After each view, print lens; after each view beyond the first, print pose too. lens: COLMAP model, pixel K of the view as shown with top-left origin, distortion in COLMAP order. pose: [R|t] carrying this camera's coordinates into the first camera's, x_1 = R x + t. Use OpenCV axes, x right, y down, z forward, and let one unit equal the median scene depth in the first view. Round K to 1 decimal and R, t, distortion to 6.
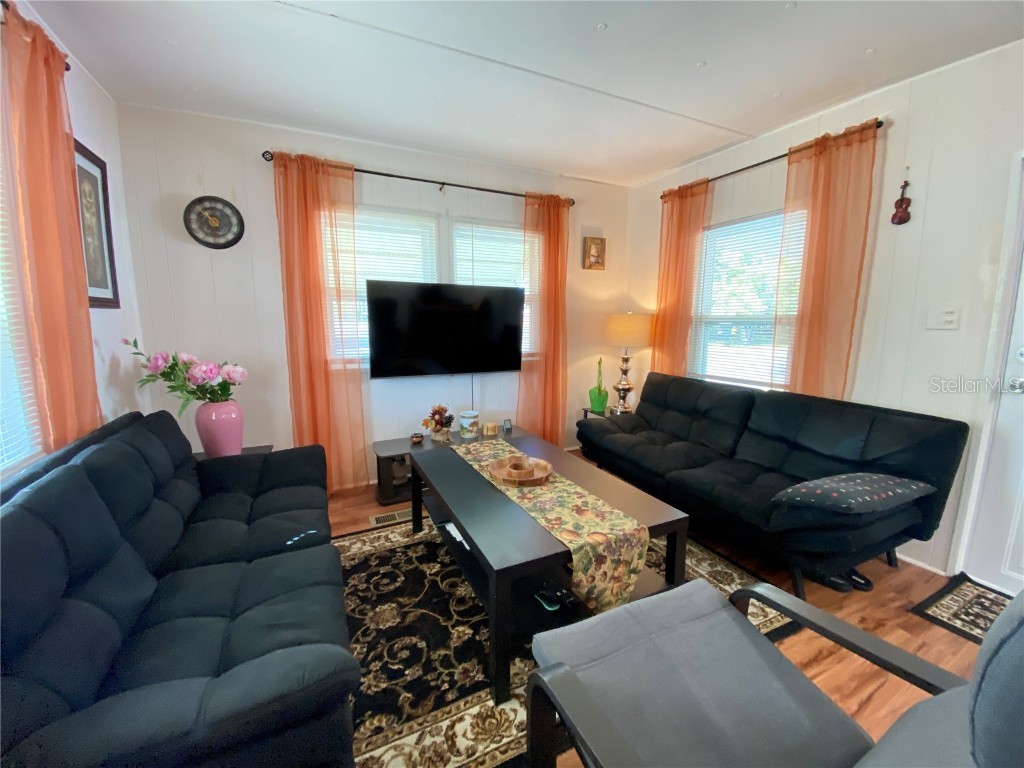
lens RADIAL K [[415.0, 0, 513.5], [0, 415.0, 385.2], [0, 0, 1]] dist [0.032484, -0.026635]
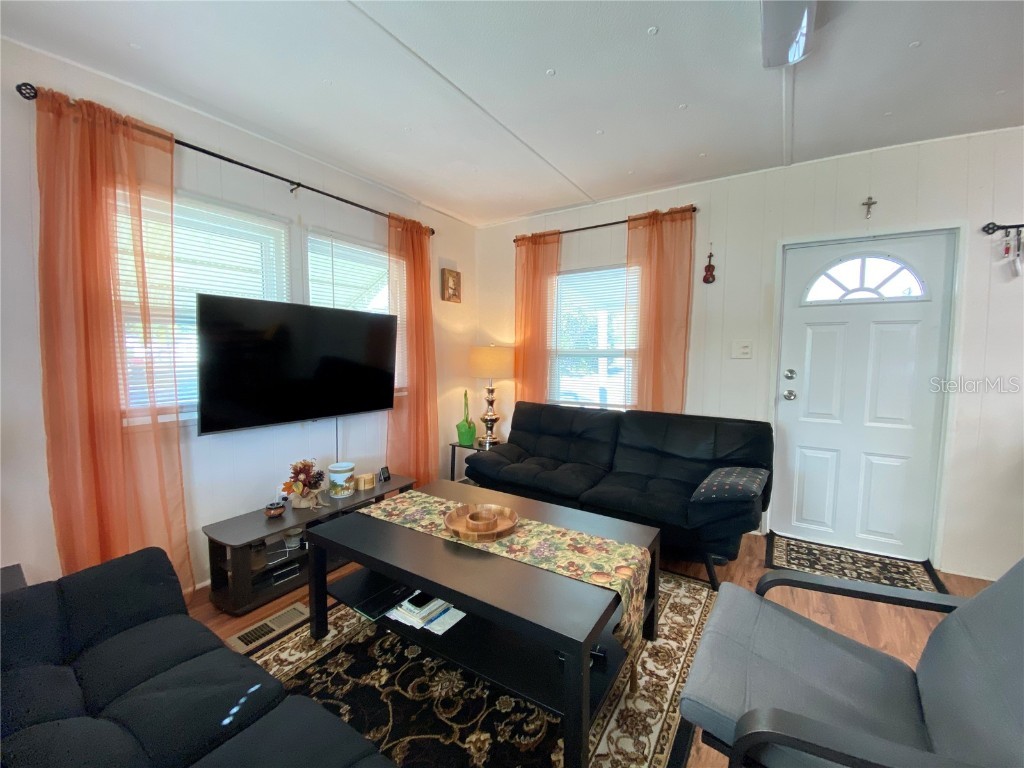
lens RADIAL K [[415.0, 0, 513.5], [0, 415.0, 385.2], [0, 0, 1]] dist [0.032484, -0.026635]
pose [[0.853241, -0.040041, 0.519978, -0.292687], [0.079818, 0.995328, -0.054329, -0.021266], [-0.515373, 0.087859, 0.852450, 0.149571]]
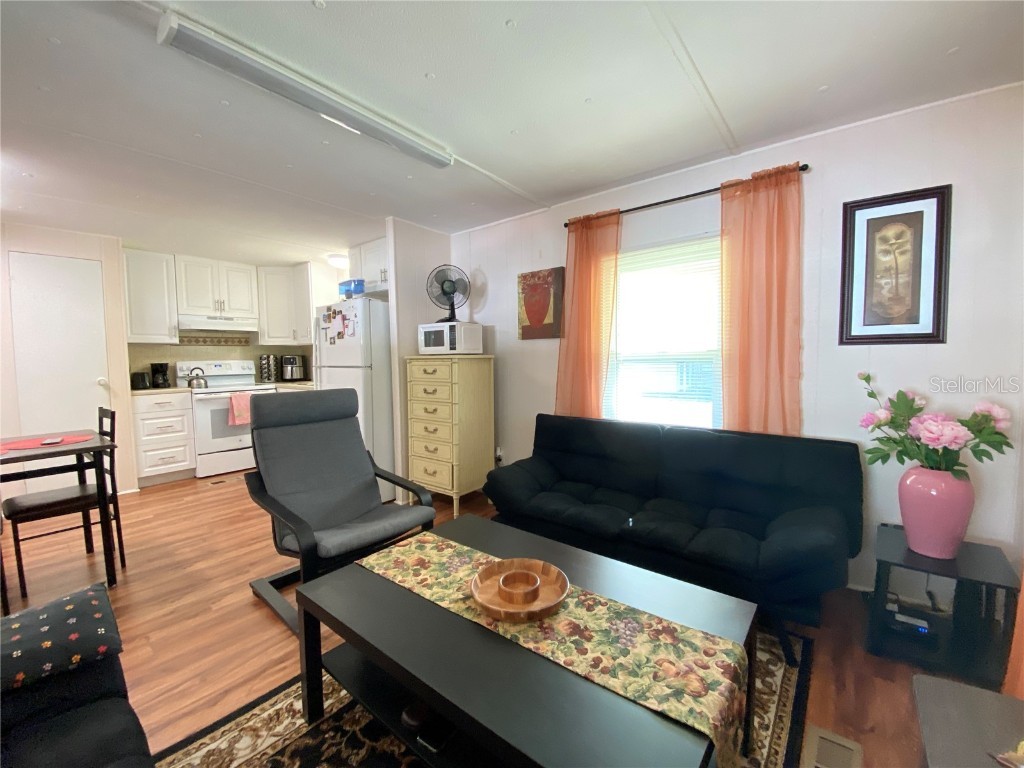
lens RADIAL K [[415.0, 0, 513.5], [0, 415.0, 385.2], [0, 0, 1]] dist [0.032484, -0.026635]
pose [[-0.900771, 0.040233, -0.432427, 0.236256], [-0.056892, 0.976187, 0.209335, -0.195133], [0.430552, 0.213165, -0.877032, 1.189681]]
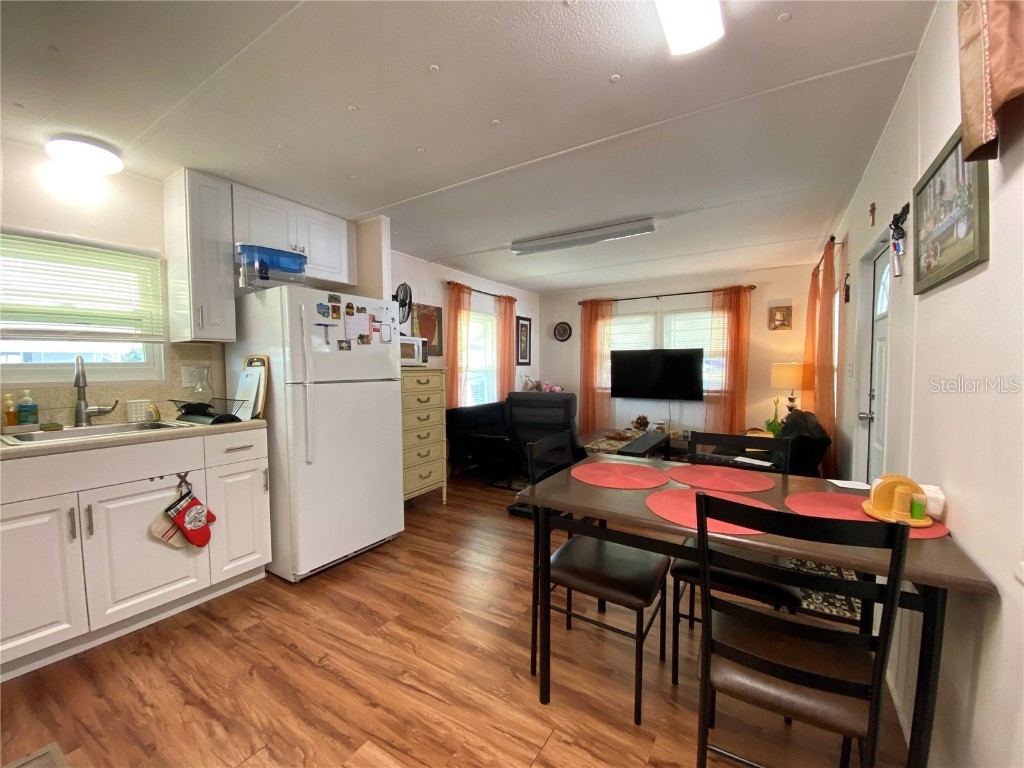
lens RADIAL K [[407.5, 0, 510.6], [0, 407.5, 388.7], [0, 0, 1]] dist [0.026473, -0.024404]
pose [[0.524571, 0.040368, -0.850409, 1.233374], [-0.126958, 0.991416, -0.031252, 0.075398], [0.841847, 0.124360, 0.525193, -0.529486]]
